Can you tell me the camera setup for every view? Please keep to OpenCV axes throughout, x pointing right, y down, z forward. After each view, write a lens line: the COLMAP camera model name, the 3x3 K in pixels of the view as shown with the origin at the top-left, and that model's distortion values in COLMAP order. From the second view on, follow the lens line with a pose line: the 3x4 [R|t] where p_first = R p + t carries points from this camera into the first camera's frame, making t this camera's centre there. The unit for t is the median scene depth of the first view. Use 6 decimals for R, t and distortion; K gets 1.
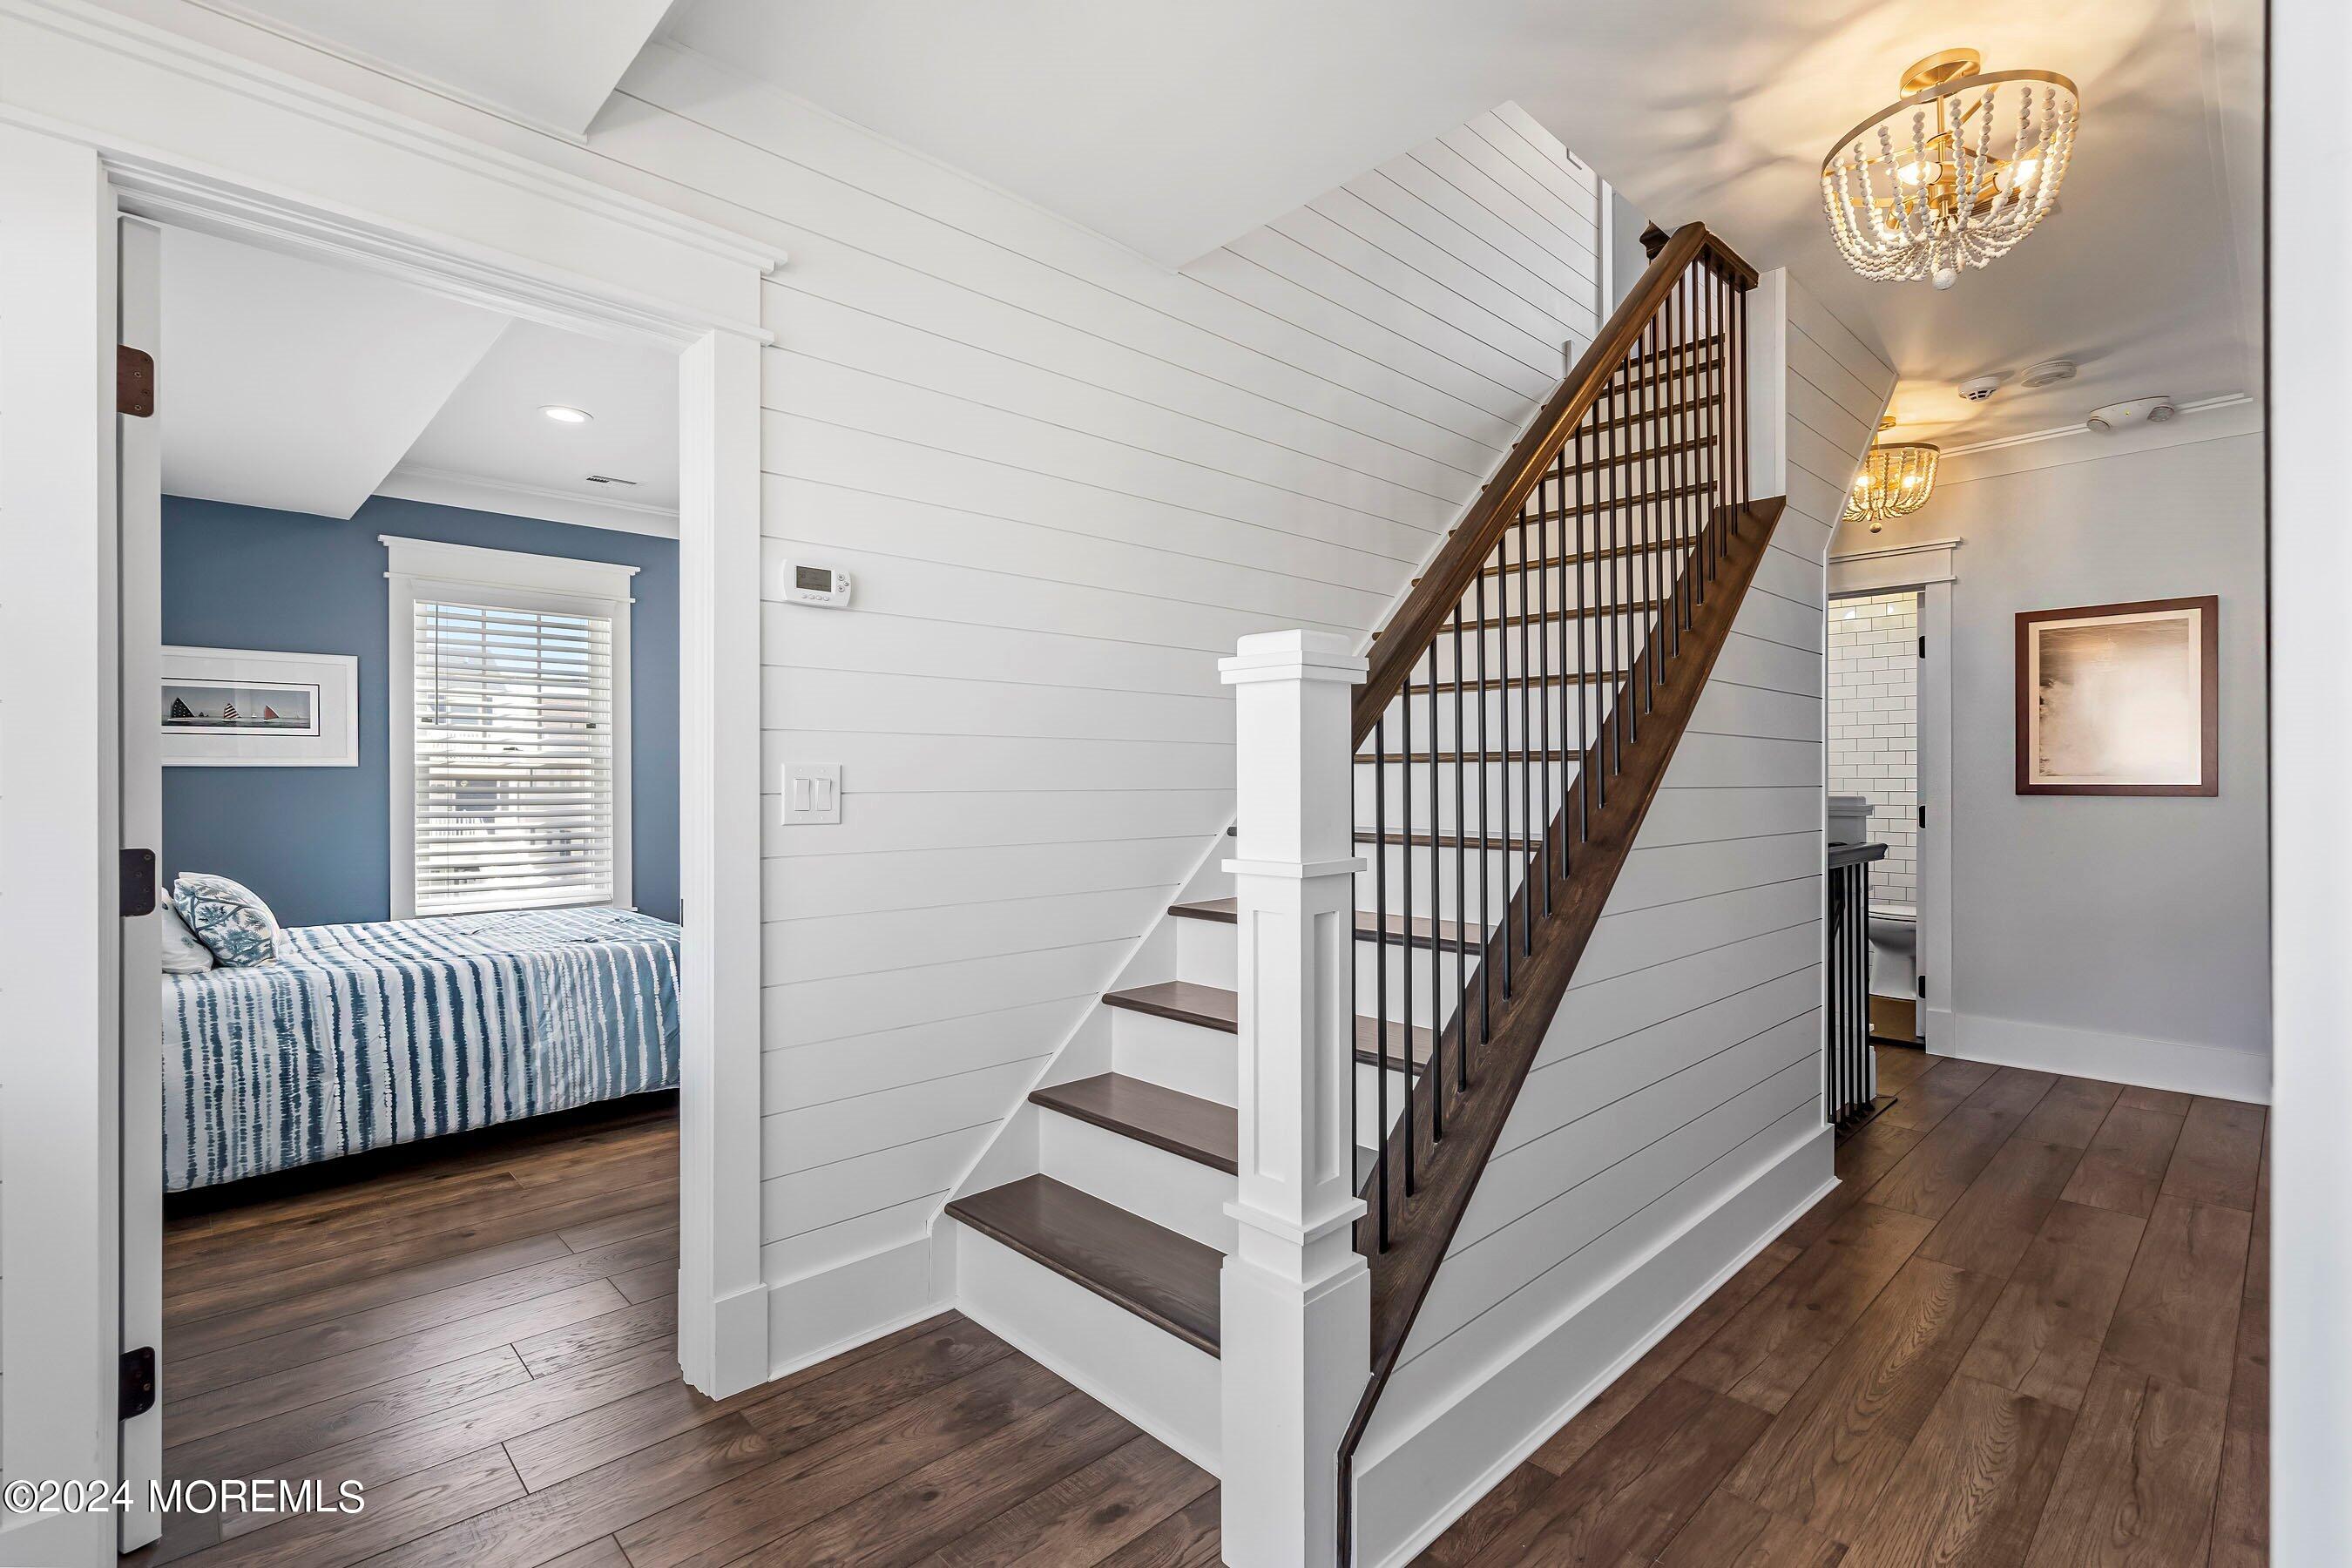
lens RADIAL K [[1087.0, 0, 1176.0], [0, 1087.0, 784.0], [0, 0, 1]] dist [0.001410, 0.000045]
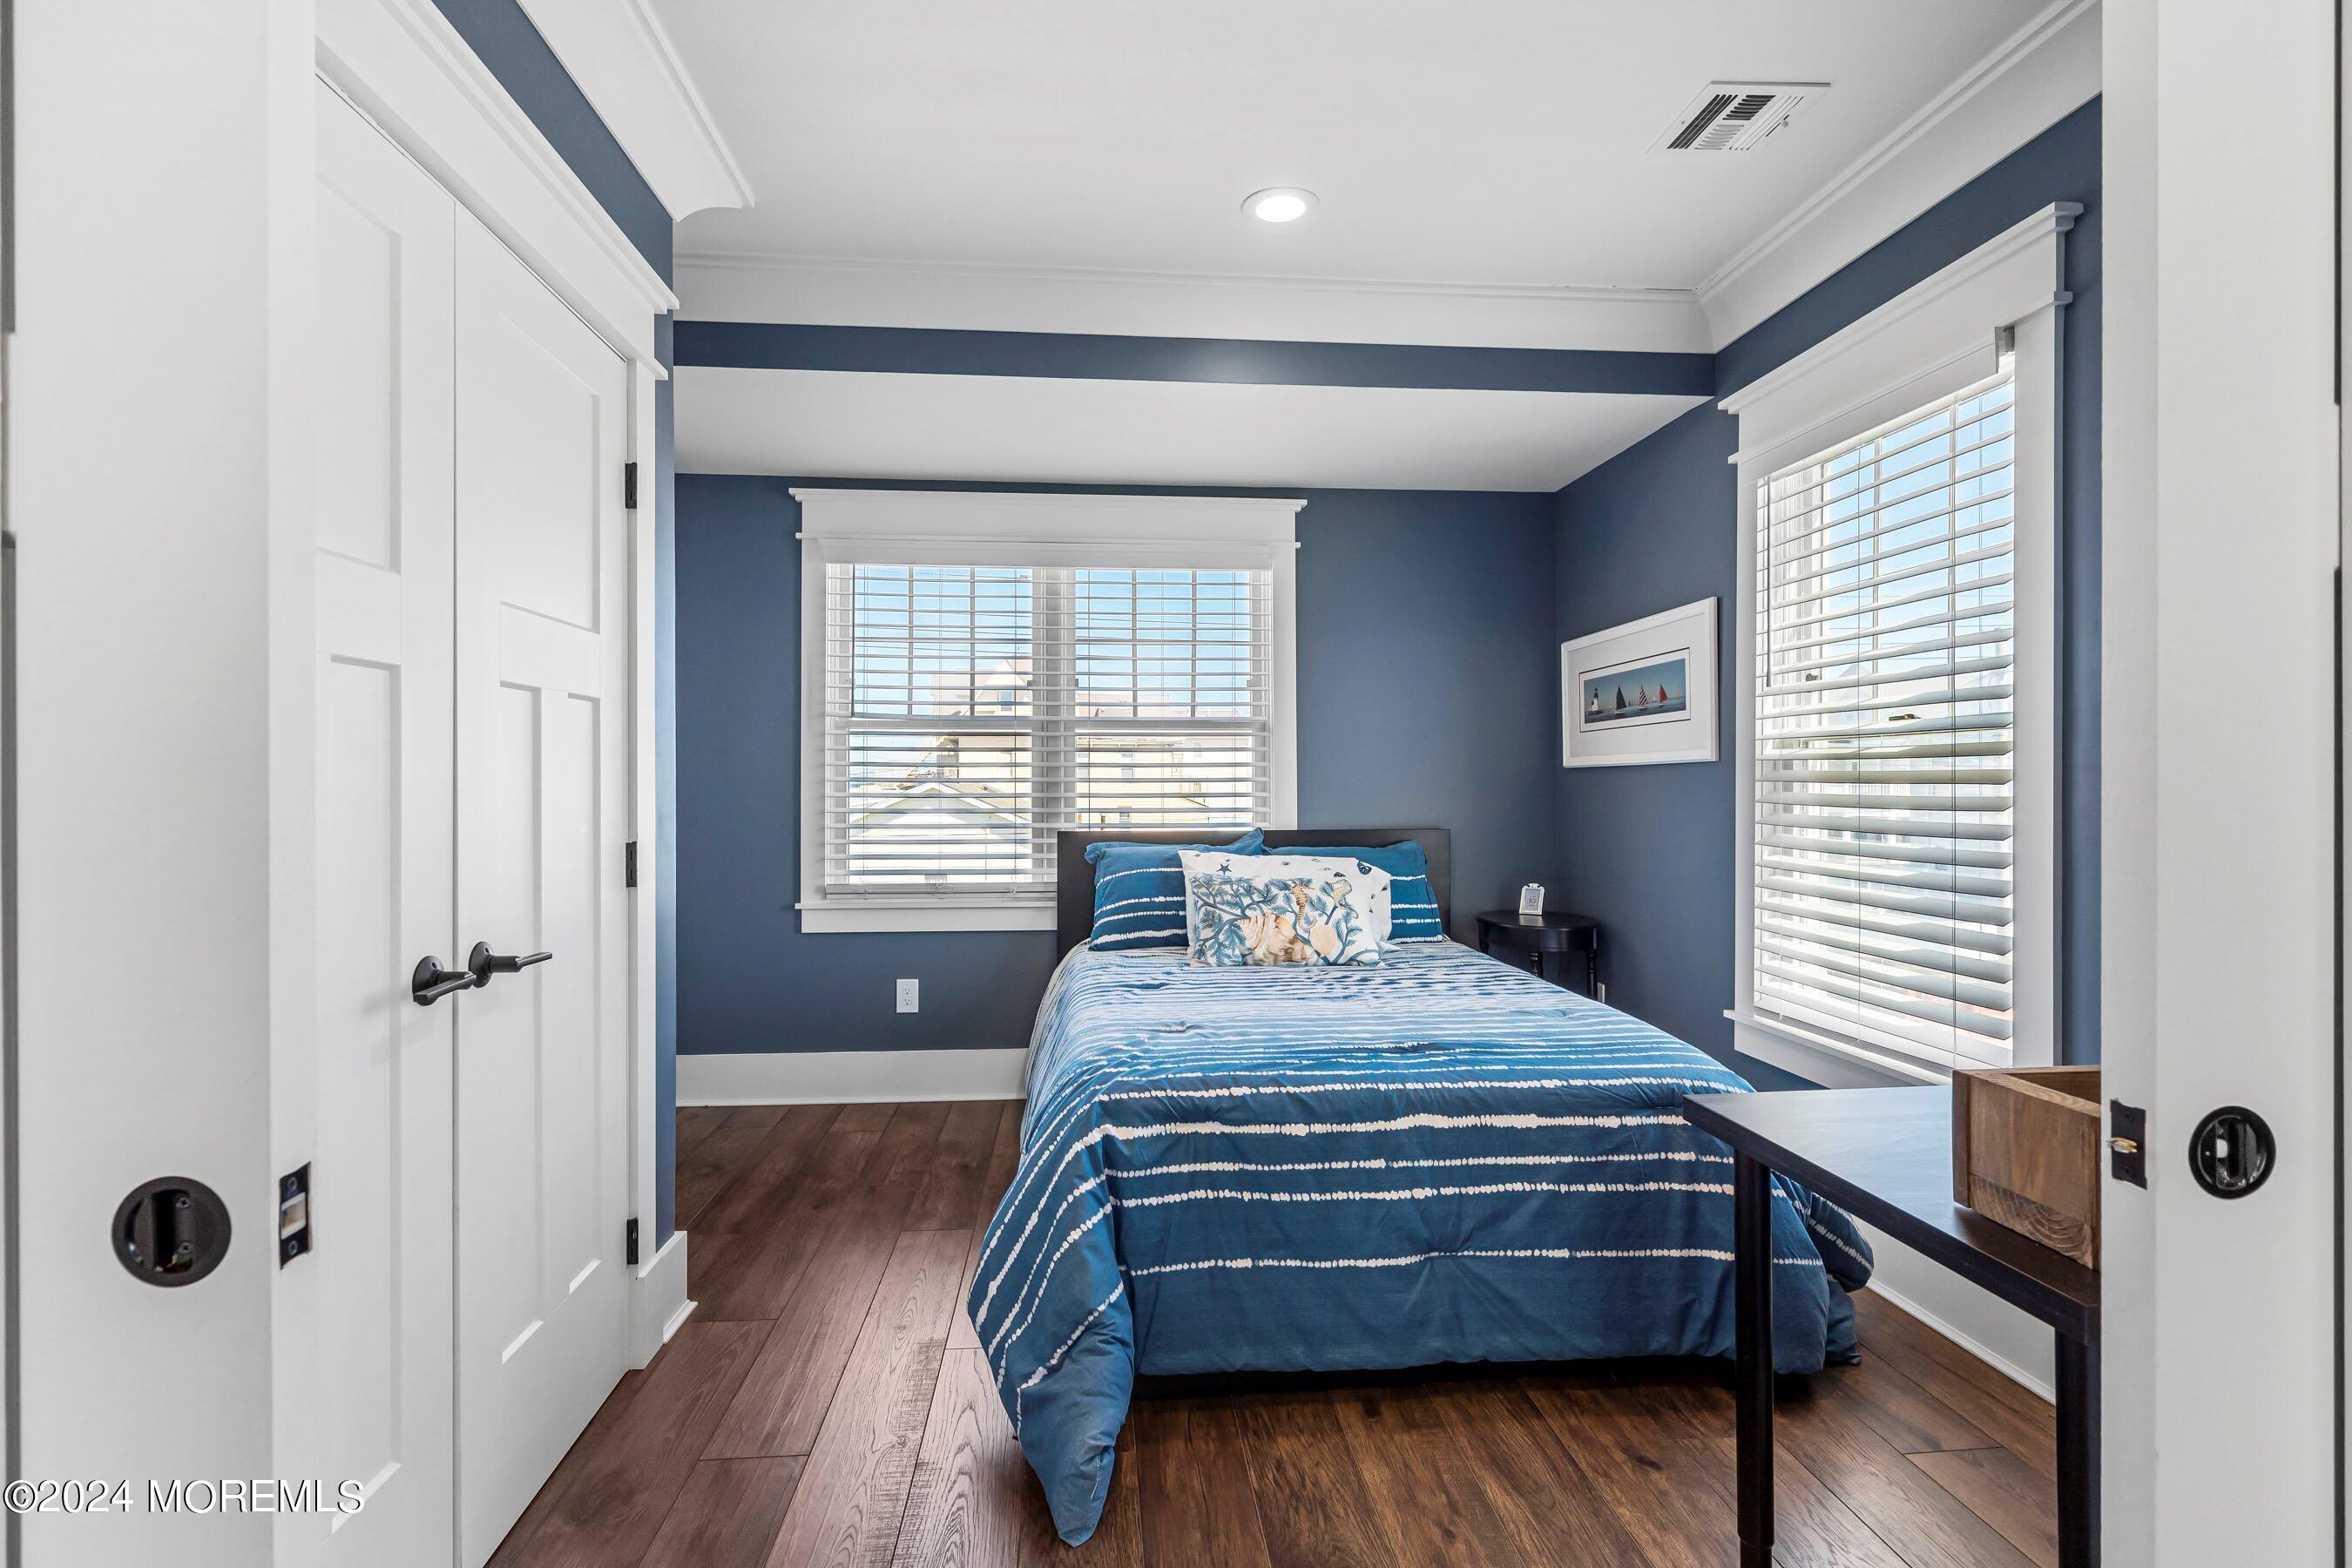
lens RADIAL K [[1087.0, 0, 1176.0], [0, 1087.0, 784.0], [0, 0, 1]] dist [0.001410, 0.000045]
pose [[-0.633454, 0.000616, -0.773780, -0.026576], [-0.002999, 0.999990, 0.003251, -0.003374], [0.773775, 0.004380, -0.633446, 1.171308]]
